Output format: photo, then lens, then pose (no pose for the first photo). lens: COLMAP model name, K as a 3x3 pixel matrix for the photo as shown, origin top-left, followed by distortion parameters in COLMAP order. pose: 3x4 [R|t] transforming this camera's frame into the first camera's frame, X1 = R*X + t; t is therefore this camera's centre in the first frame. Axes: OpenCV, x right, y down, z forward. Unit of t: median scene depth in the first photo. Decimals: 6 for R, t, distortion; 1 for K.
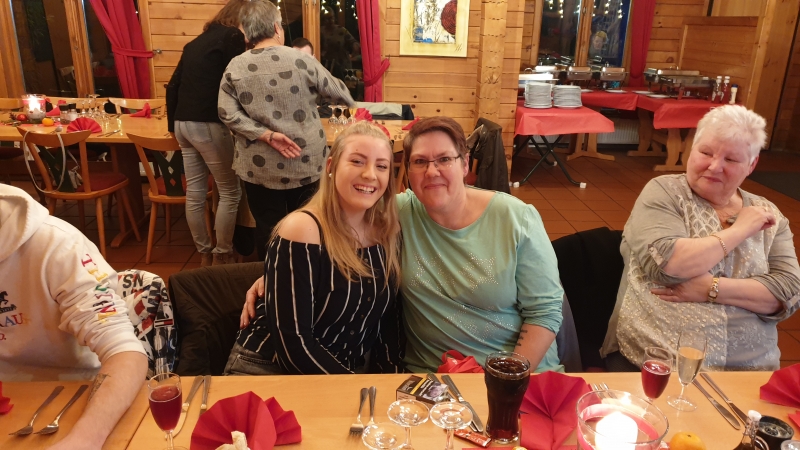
lens RADIAL K [[622.5, 0, 405.4], [0, 622.5, 228.6], [0, 0, 1]] dist [0.003620, 0.005524]
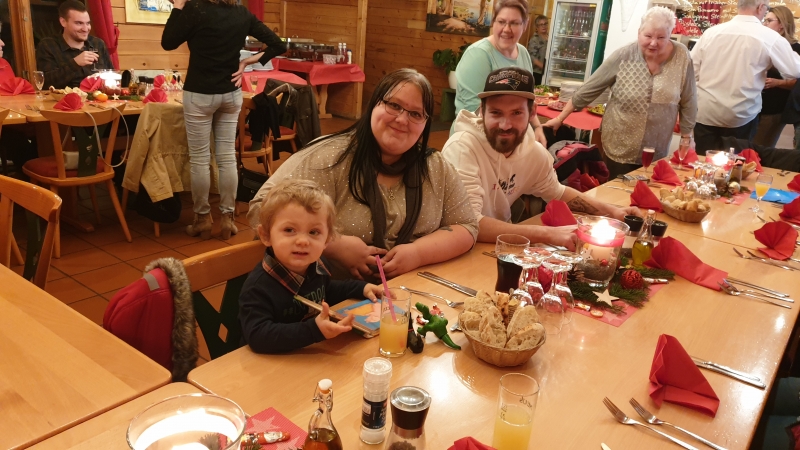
lens RADIAL K [[622.5, 0, 406.2], [0, 622.5, 232.6], [0, 0, 1]] dist [0.003620, 0.005524]
pose [[0.647774, -0.225322, 0.727749, -0.461258], [0.184972, 0.973194, 0.136671, -0.005283], [-0.739036, 0.046081, 0.672088, 0.015618]]
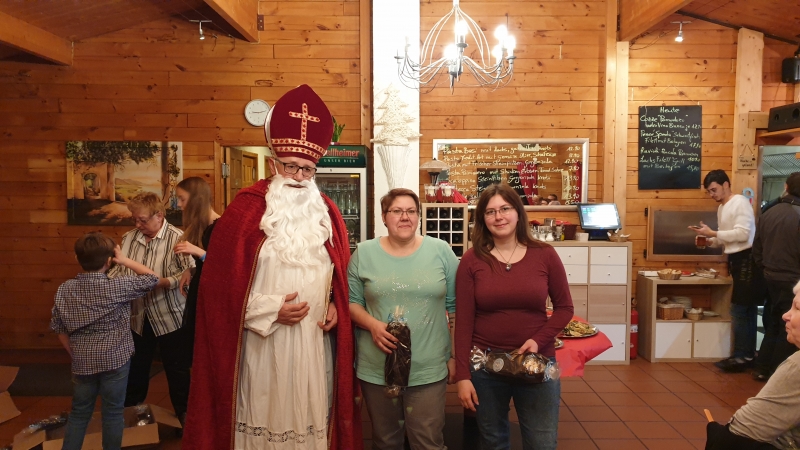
lens RADIAL K [[622.5, 0, 411.5], [0, 622.5, 230.6], [0, 0, 1]] dist [0.003620, 0.005524]
pose [[0.037117, -0.085824, 0.995619, -0.157182], [0.319759, 0.944944, 0.069535, -0.156308], [-0.946772, 0.315777, 0.062516, 0.416503]]
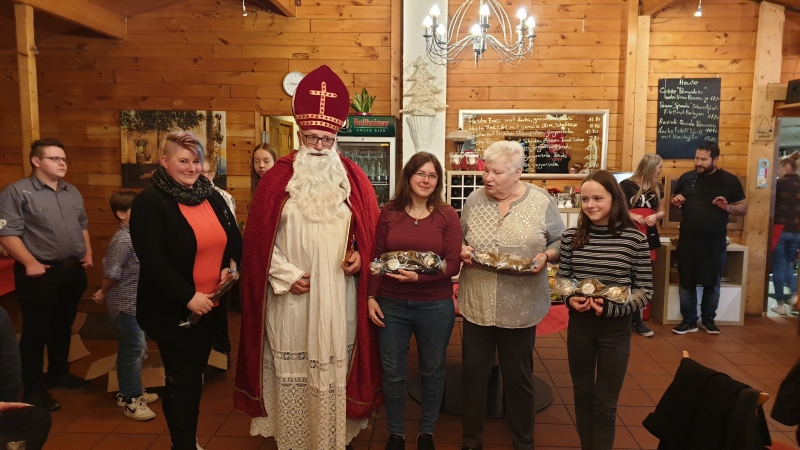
lens RADIAL K [[618.0, 0, 410.3], [0, 618.0, 224.3], [0, 0, 1]] dist [0.004307, 0.009191]
pose [[0.086907, -0.128597, 0.987882, -0.212995], [0.311941, 0.945279, 0.095609, -0.156793], [-0.946119, 0.299851, 0.122266, 0.408684]]
